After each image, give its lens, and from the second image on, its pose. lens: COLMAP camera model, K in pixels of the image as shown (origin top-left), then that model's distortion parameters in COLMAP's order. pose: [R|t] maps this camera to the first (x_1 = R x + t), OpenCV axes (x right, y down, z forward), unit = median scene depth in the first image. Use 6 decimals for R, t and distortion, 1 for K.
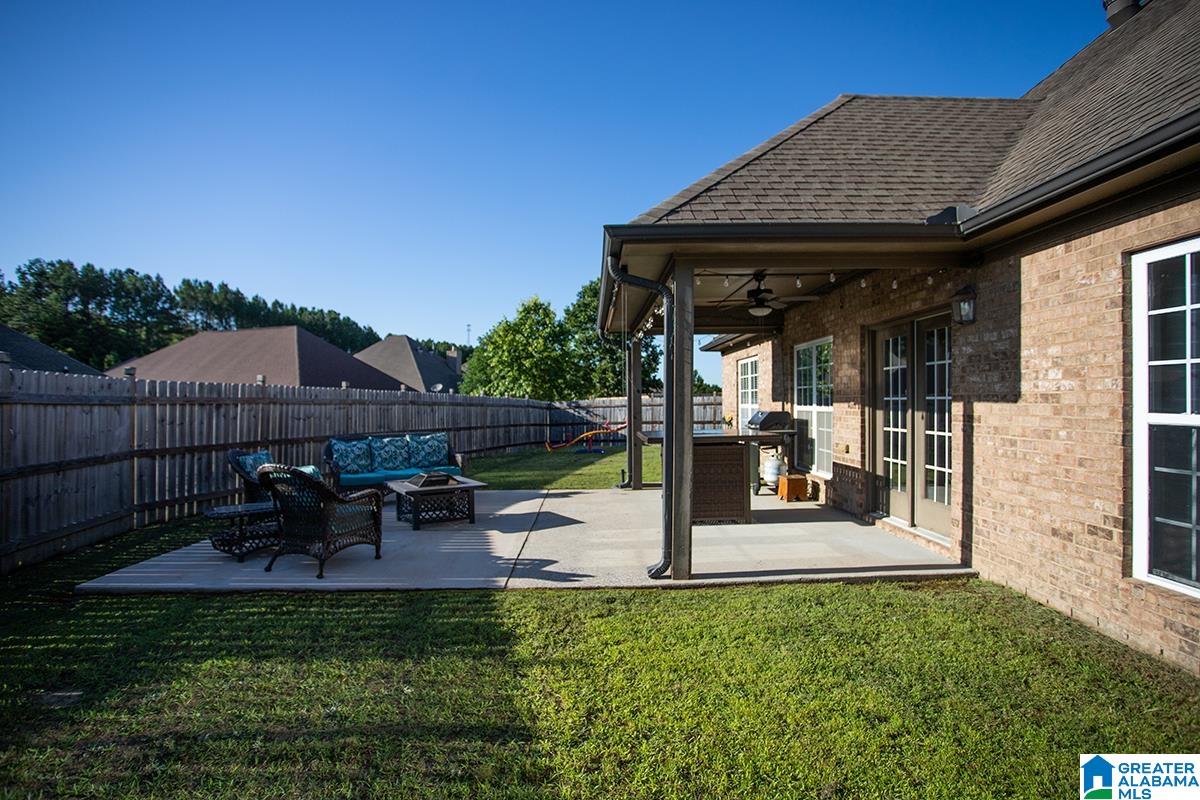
lens RADIAL K [[591.6, 0, 602.6], [0, 591.6, 400.7], [0, 0, 1]] dist [-0.070465, 0.030095]
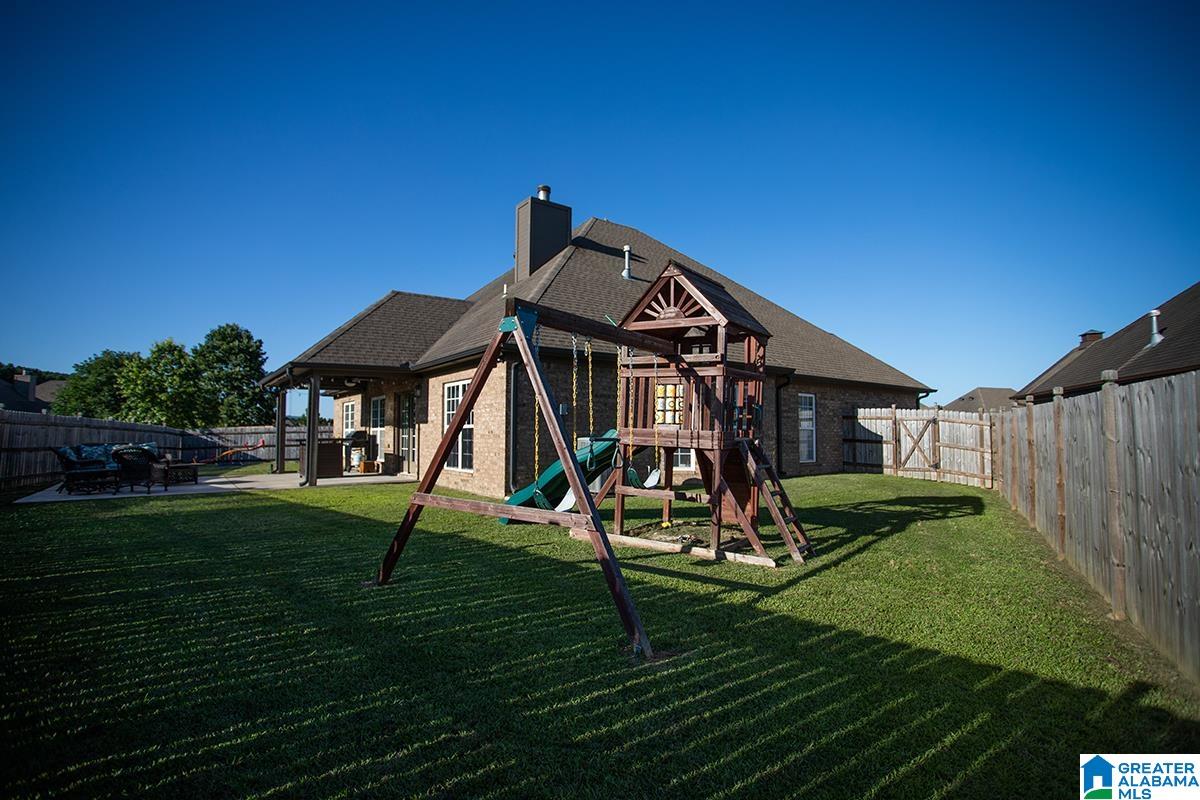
lens RADIAL K [[591.6, 0, 602.6], [0, 591.6, 400.7], [0, 0, 1]] dist [-0.070465, 0.030095]
pose [[0.812305, 0.036279, 0.582104, -0.146014], [-0.000468, 0.998104, -0.061552, 0.028210], [-0.583233, 0.049727, 0.810781, -0.812873]]
